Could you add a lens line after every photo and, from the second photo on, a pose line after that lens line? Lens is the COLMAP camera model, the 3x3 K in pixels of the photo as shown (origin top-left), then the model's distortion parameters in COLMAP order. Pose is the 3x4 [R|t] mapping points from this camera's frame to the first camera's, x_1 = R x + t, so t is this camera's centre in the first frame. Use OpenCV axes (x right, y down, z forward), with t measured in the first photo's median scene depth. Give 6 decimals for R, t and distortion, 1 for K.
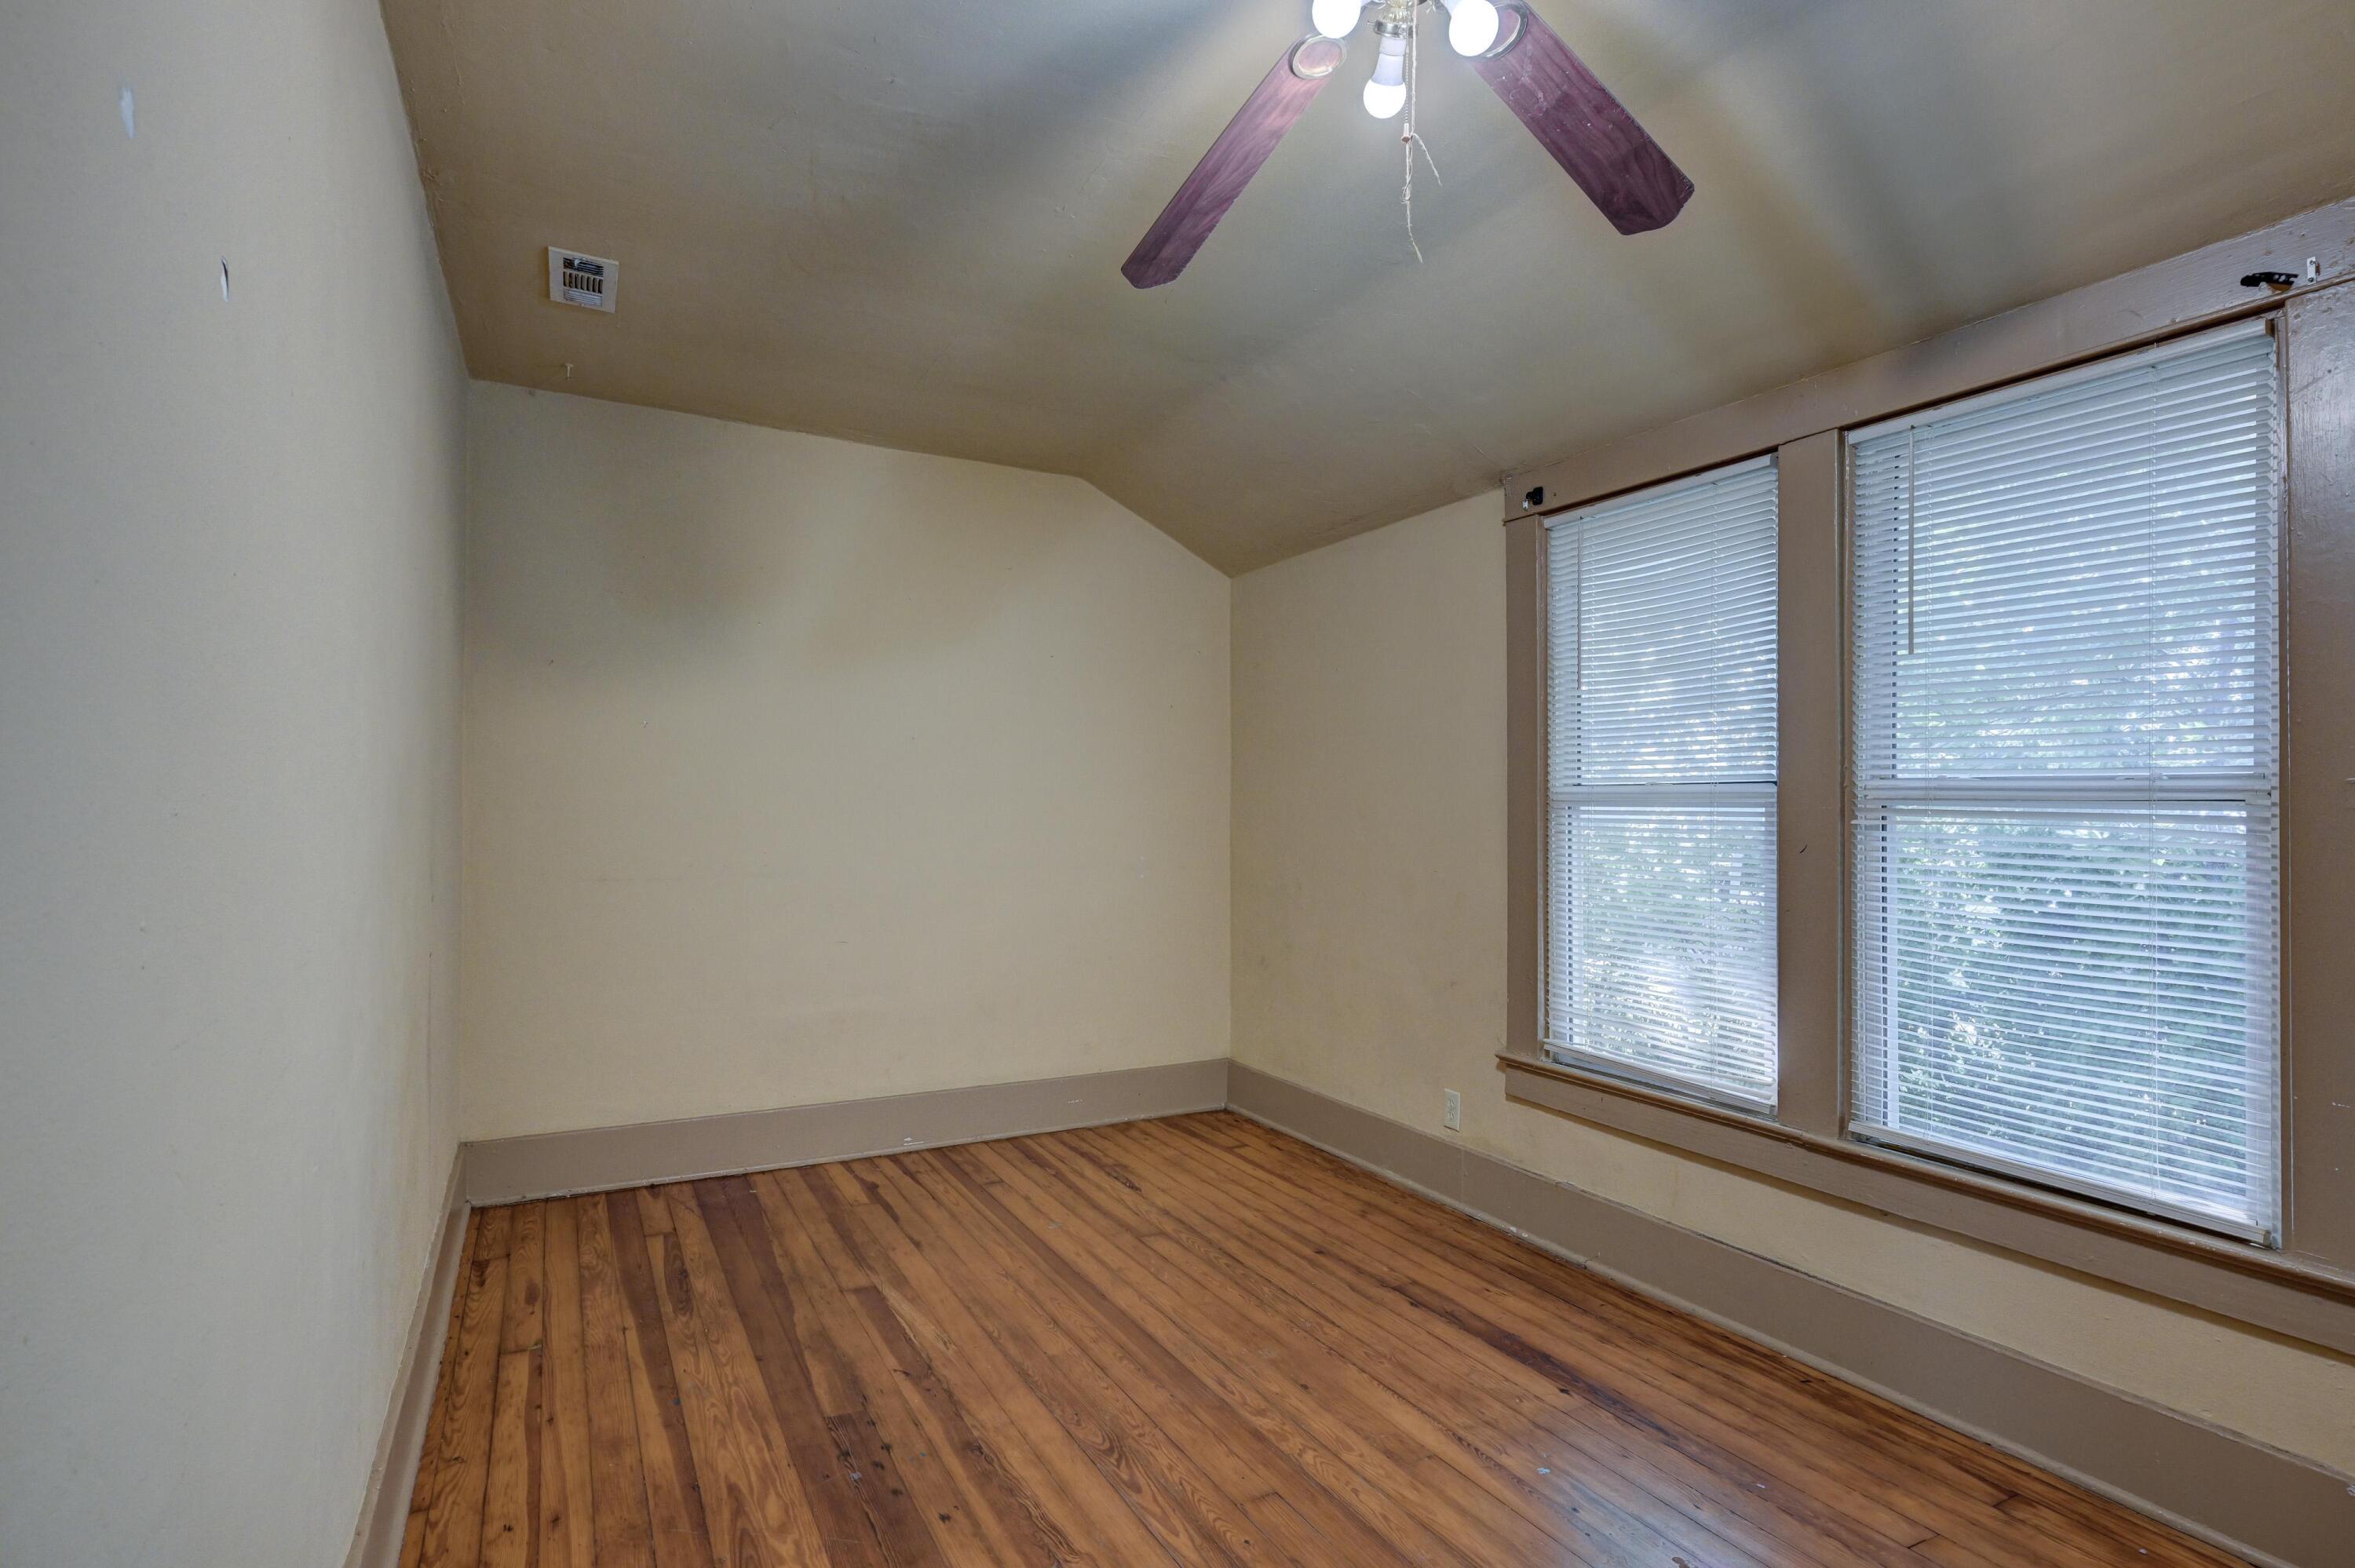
lens RADIAL K [[1136.7, 0, 1177.5], [0, 1136.7, 784.0], [0, 0, 1]] dist [-0.000205, 0.000565]
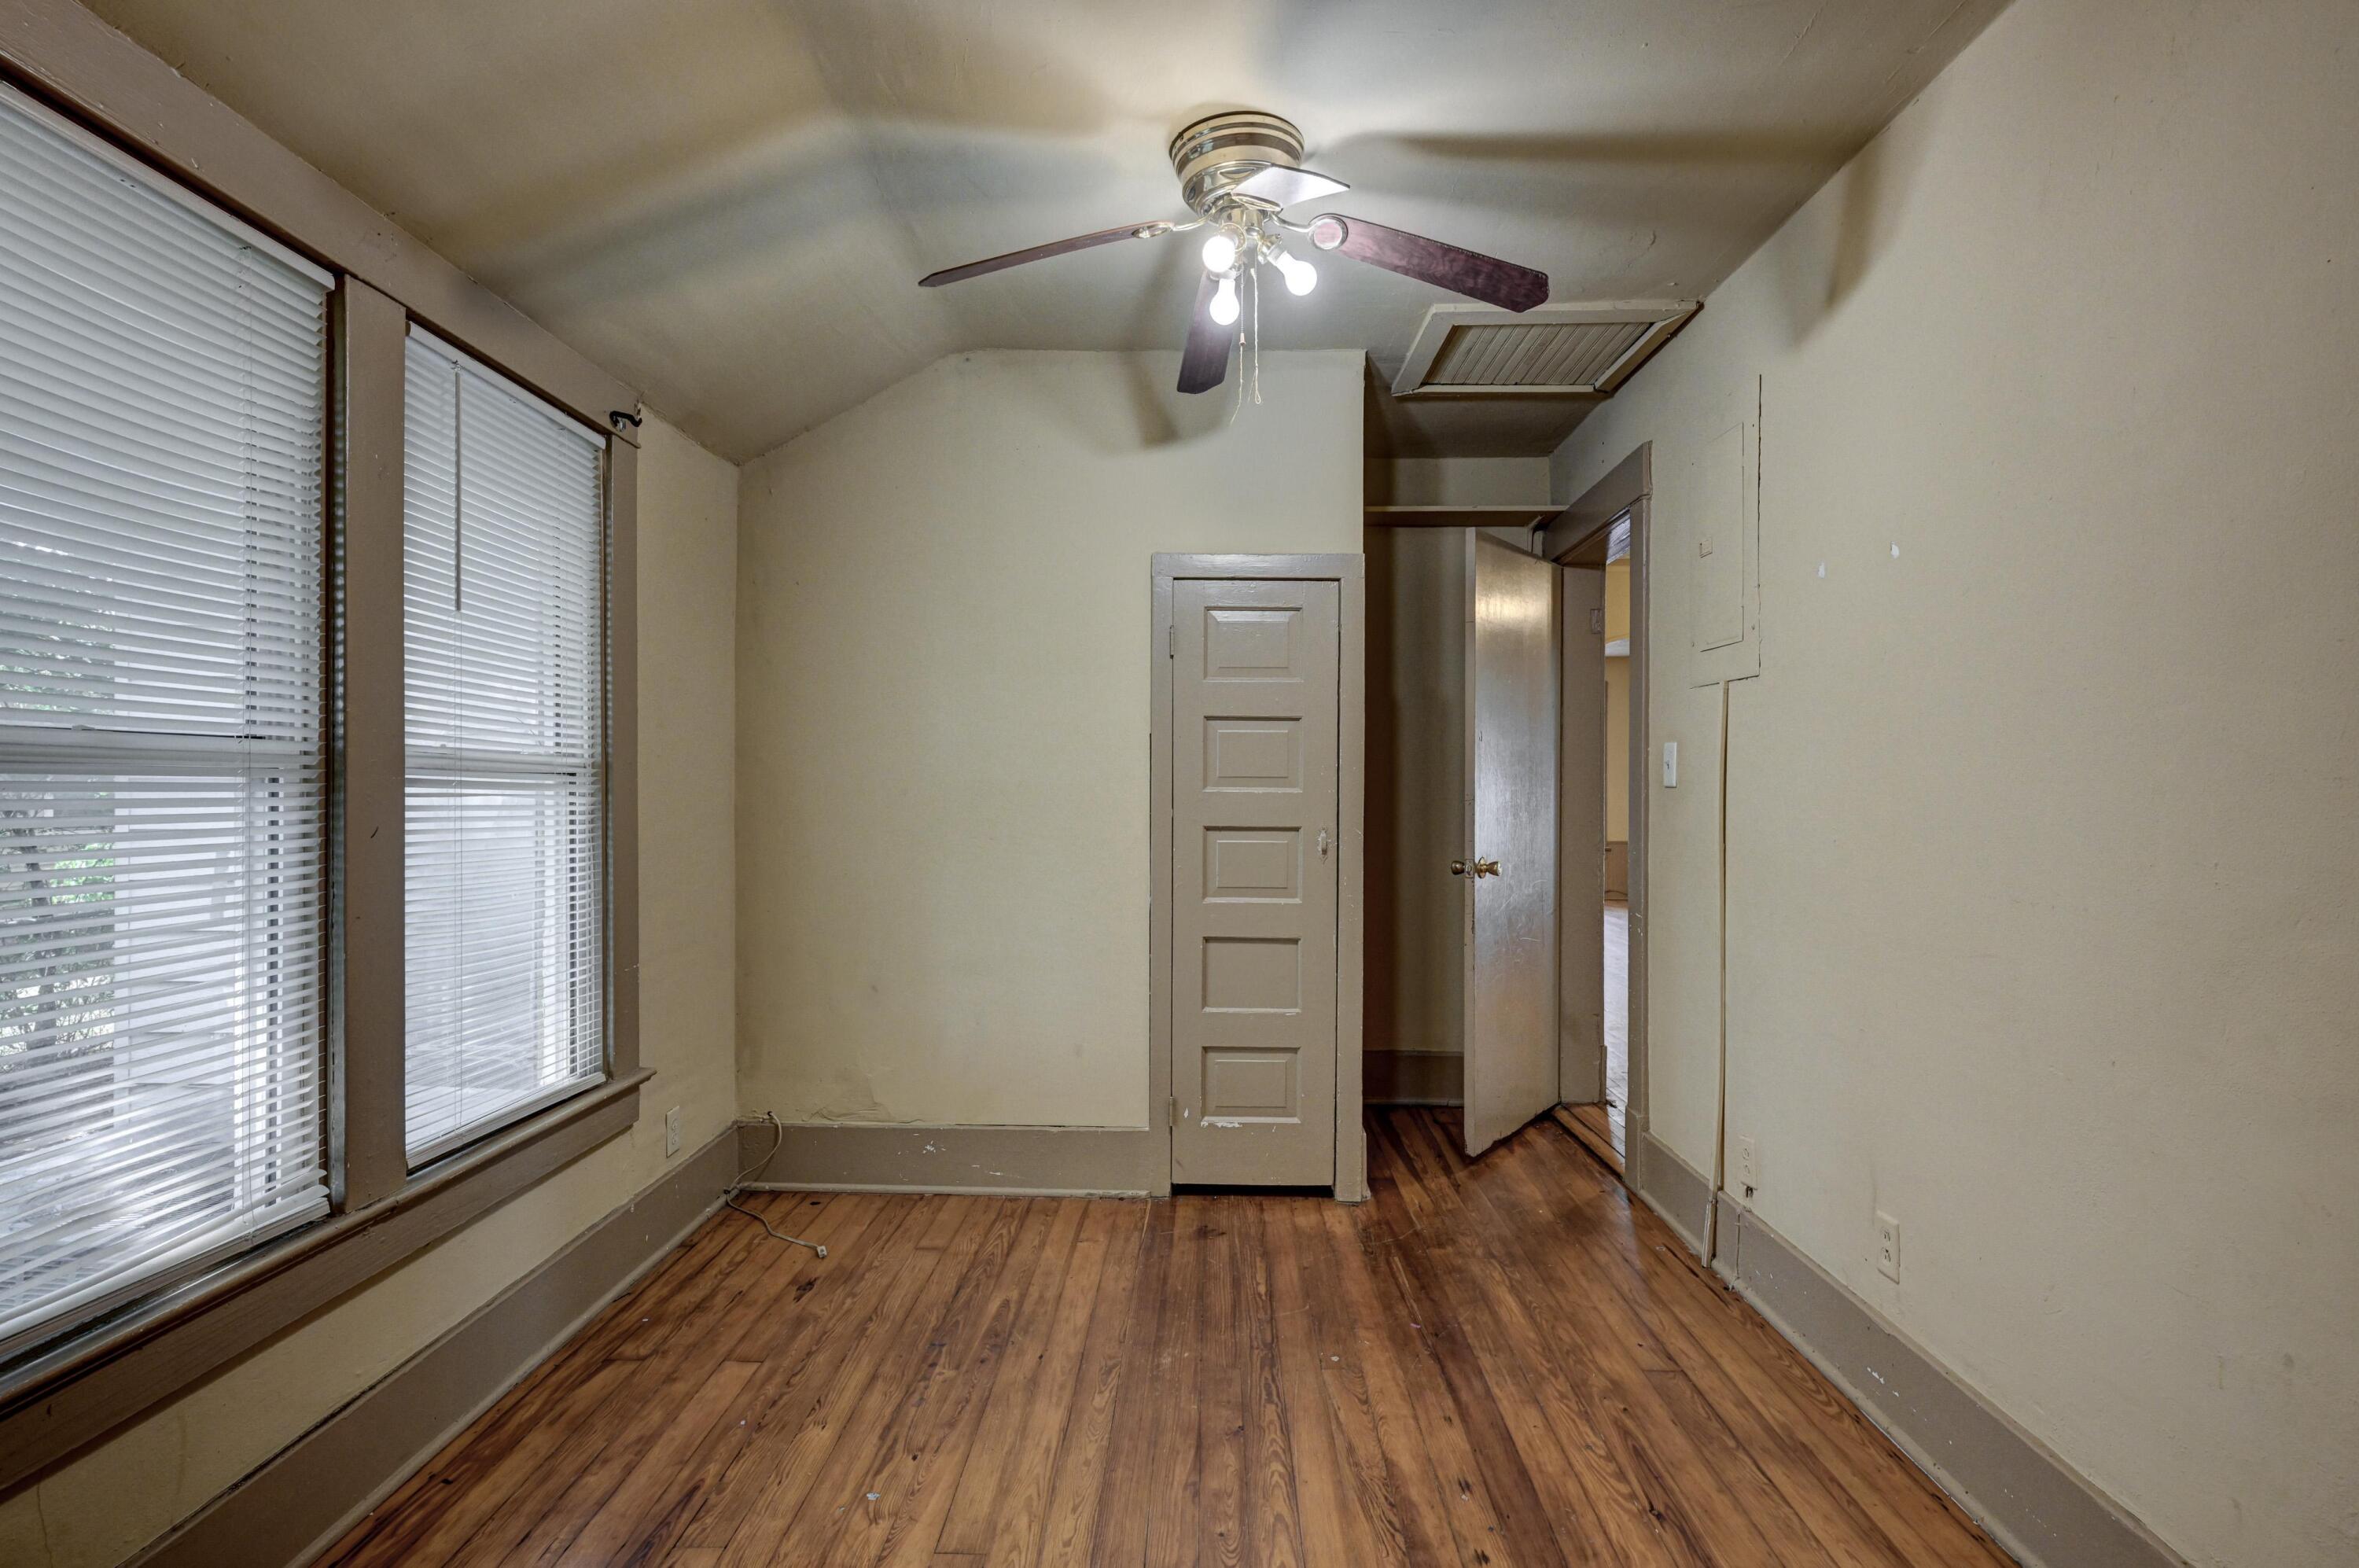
lens RADIAL K [[1138.8, 0, 1179.5], [0, 1138.8, 784.0], [0, 0, 1]] dist [-0.000205, 0.000565]
pose [[-0.855094, -0.013071, 0.518307, -0.348603], [-0.020252, 0.999761, -0.008199, 0.021578], [-0.518077, -0.017508, -0.855155, 1.584668]]
